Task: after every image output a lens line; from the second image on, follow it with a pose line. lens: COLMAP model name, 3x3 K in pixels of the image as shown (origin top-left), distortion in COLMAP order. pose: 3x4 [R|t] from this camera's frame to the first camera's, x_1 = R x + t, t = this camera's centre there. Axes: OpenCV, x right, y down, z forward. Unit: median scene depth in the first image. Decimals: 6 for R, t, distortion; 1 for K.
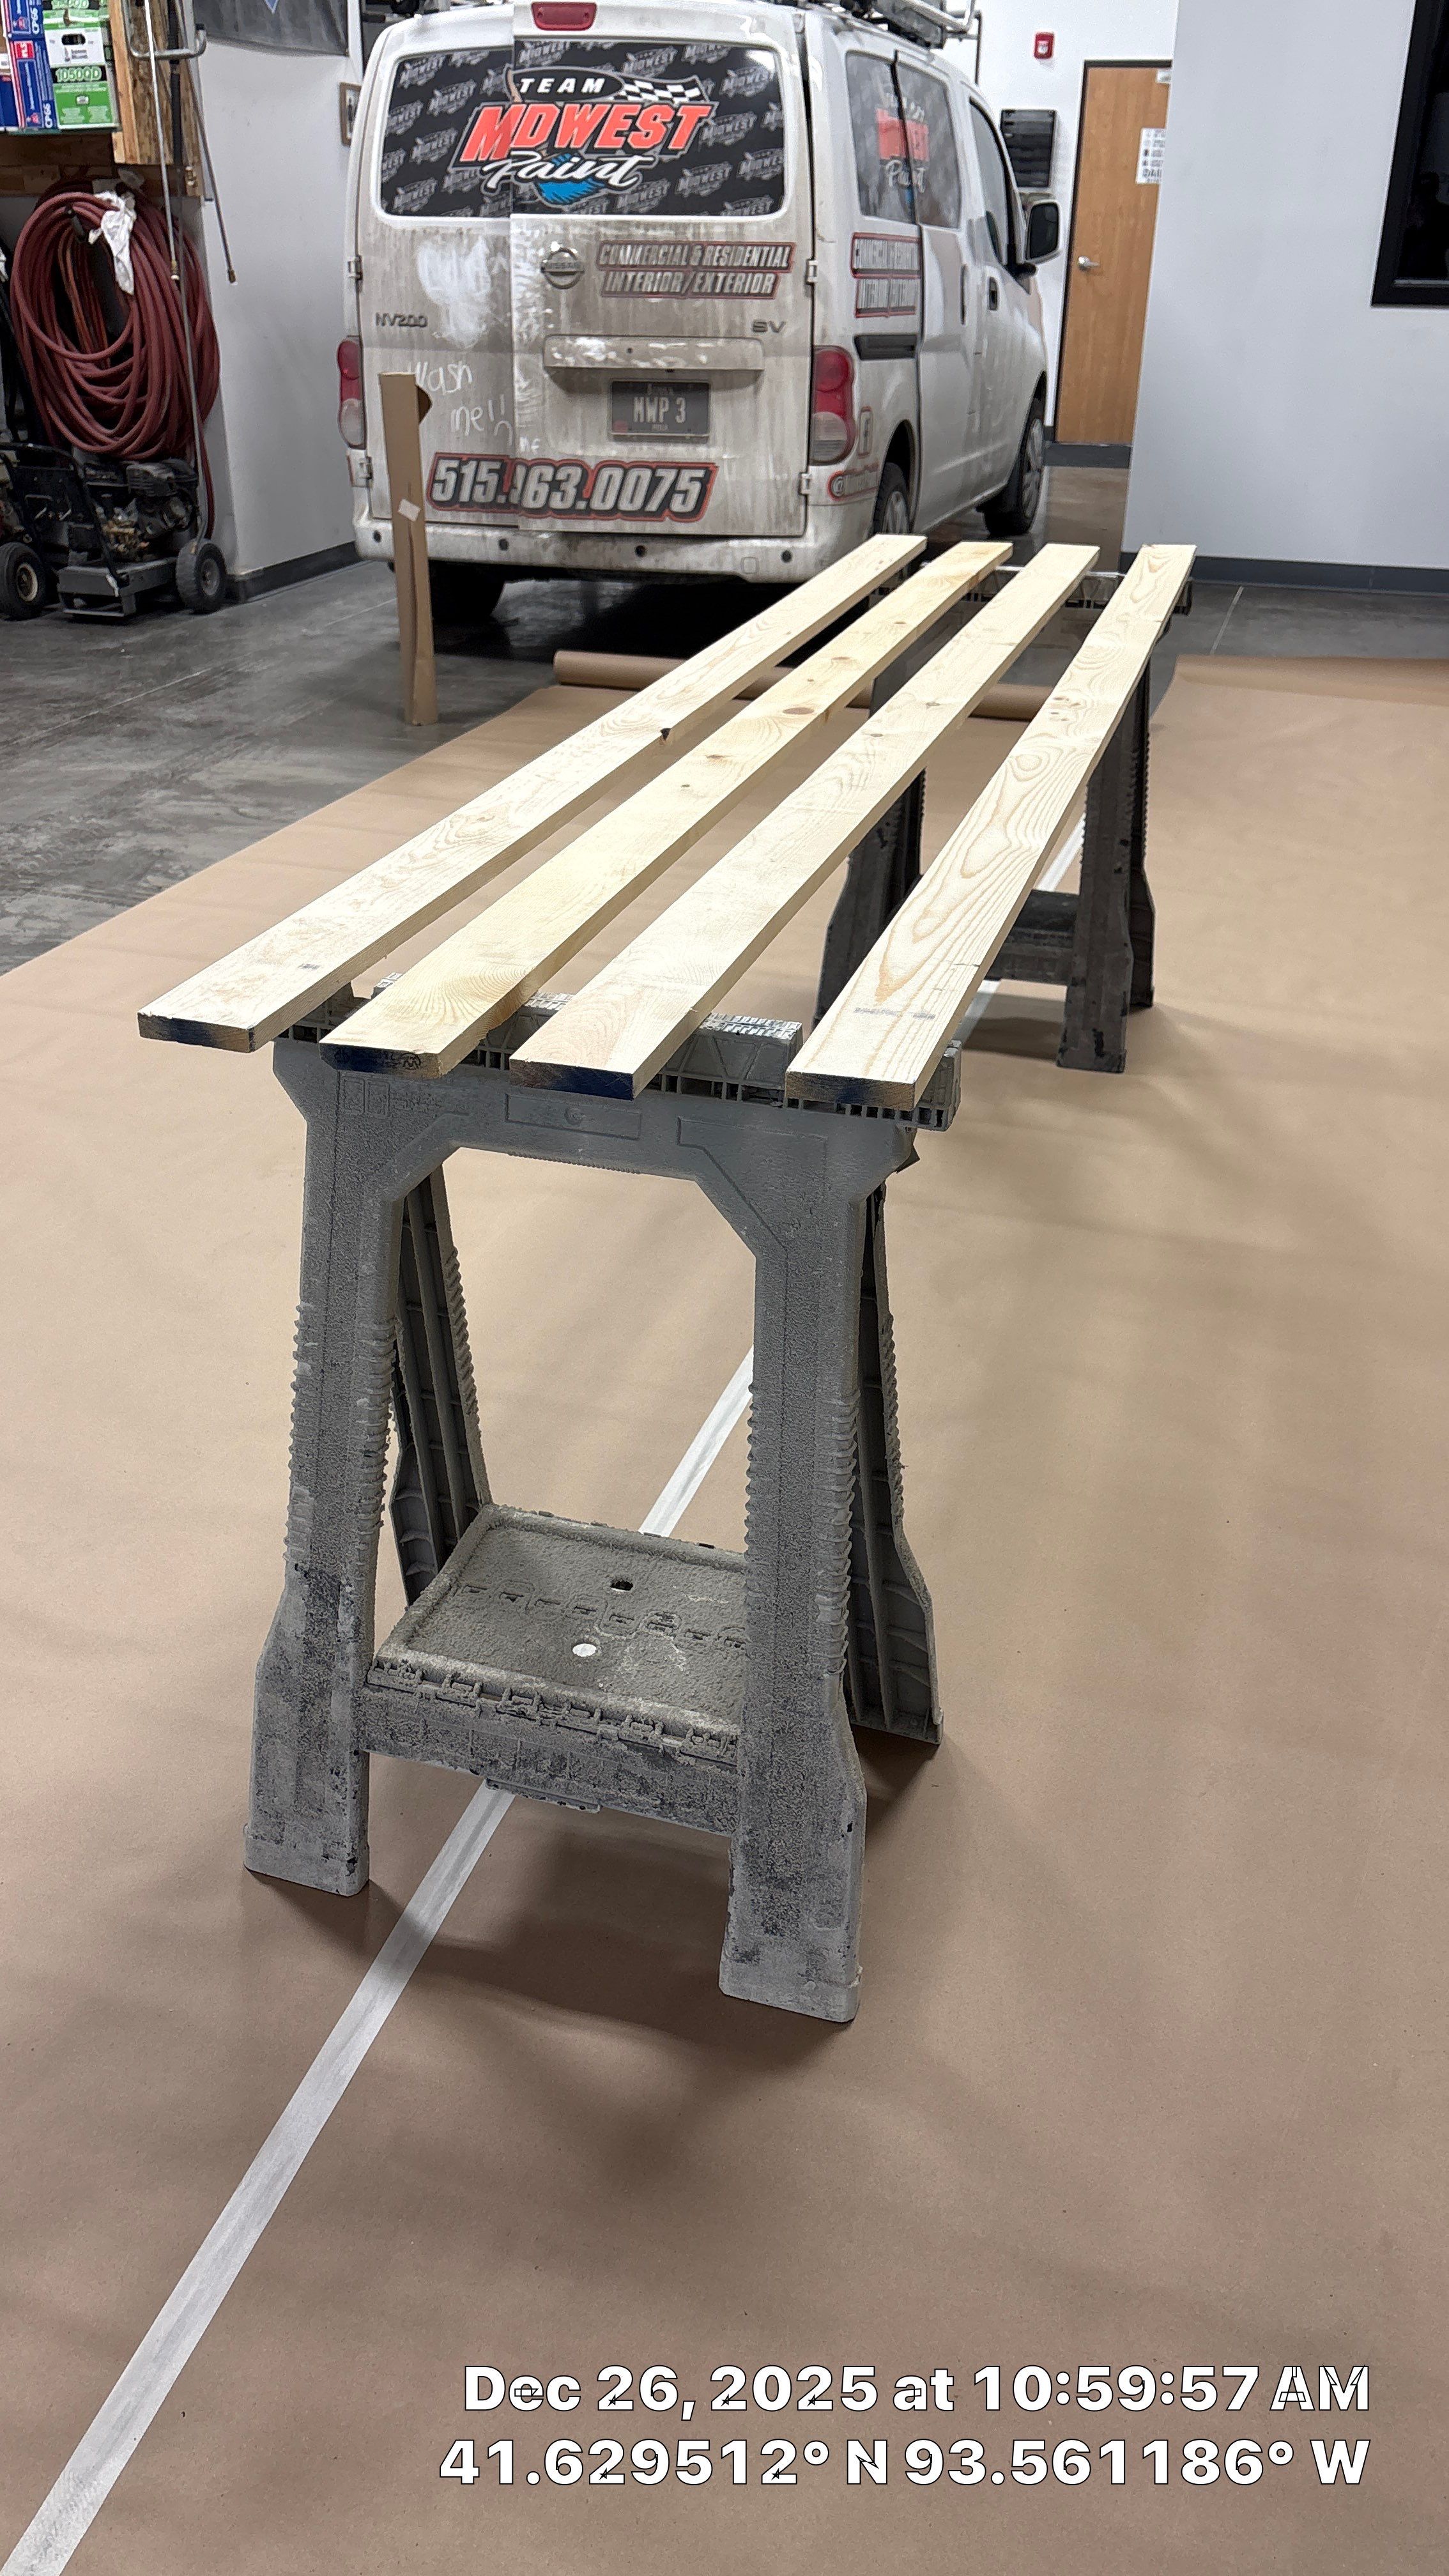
lens RADIAL K [[1913.1, 0, 722.0], [0, 1913.1, 1283.7], [0, 0, 1]] dist [0.078509, -0.093762]
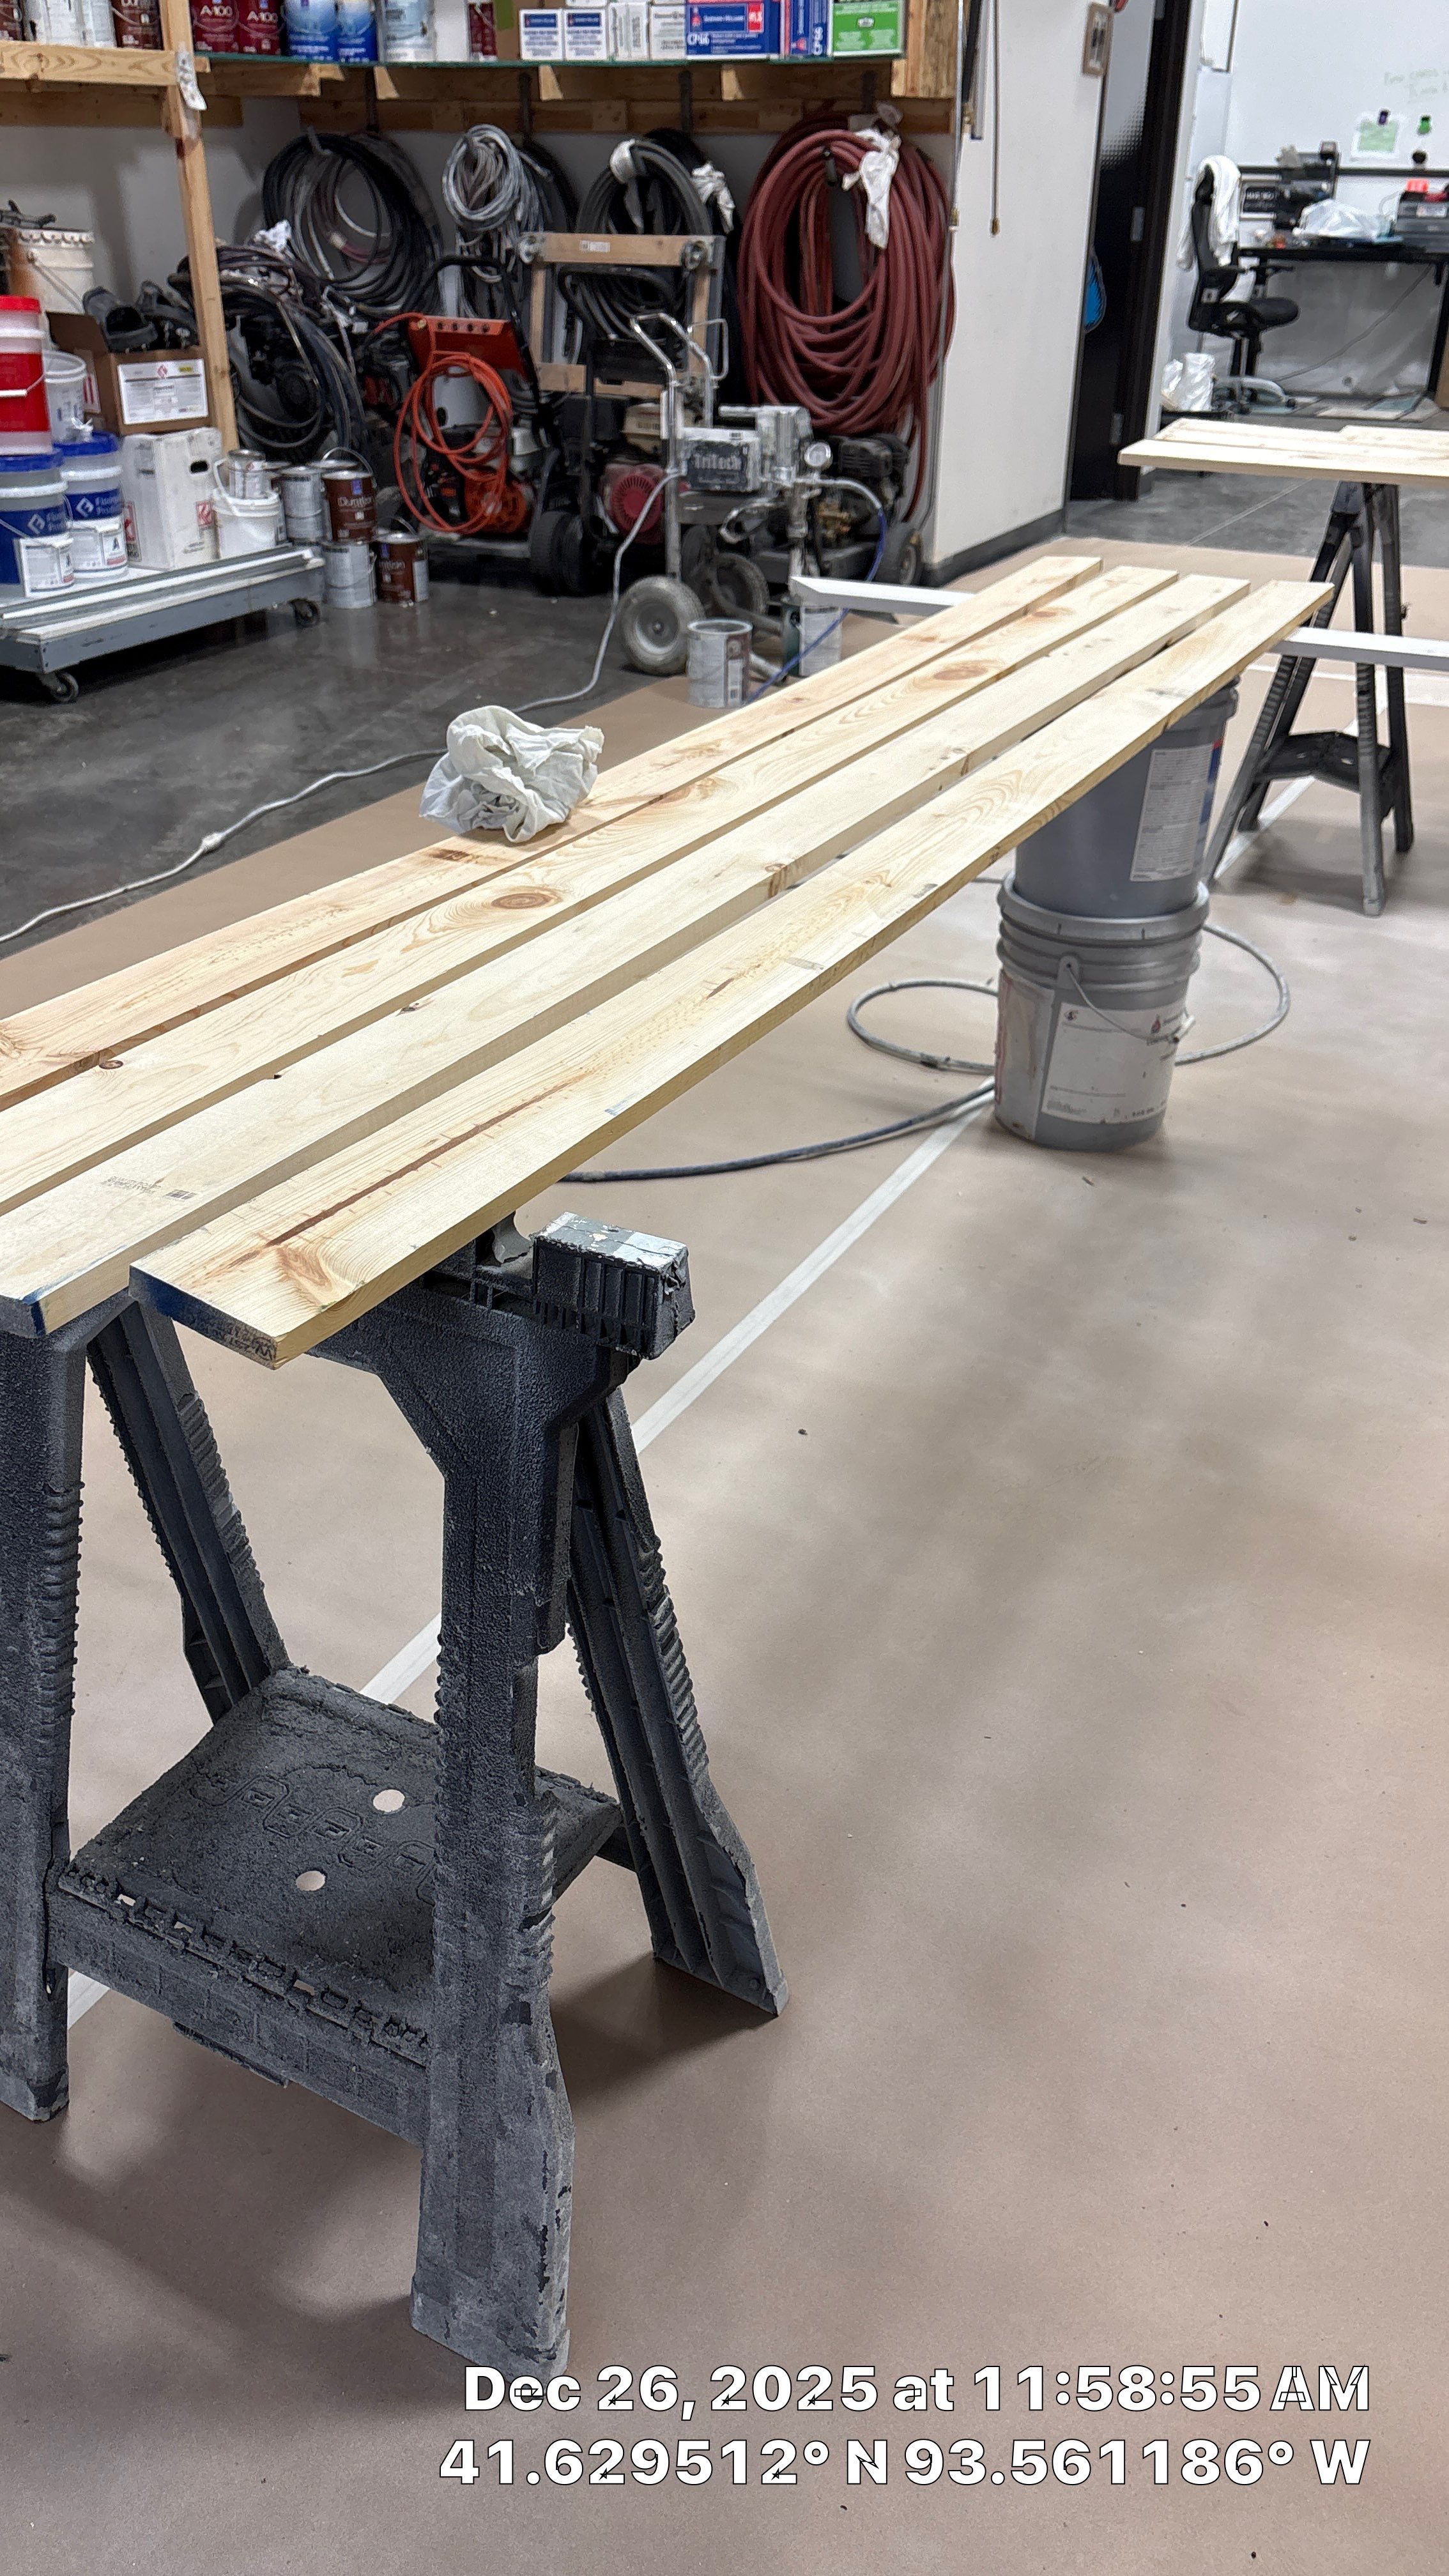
lens RADIAL K [[1935.6, 0, 745.1], [0, 1935.6, 1283.9], [0, 0, 1]] dist [0.041864, -0.042241]
pose [[0.985269, 0.084323, -0.148775, -0.203217], [-0.080974, 0.996310, 0.028439, -0.063391], [0.150624, -0.015973, 0.988462, 0.112180]]
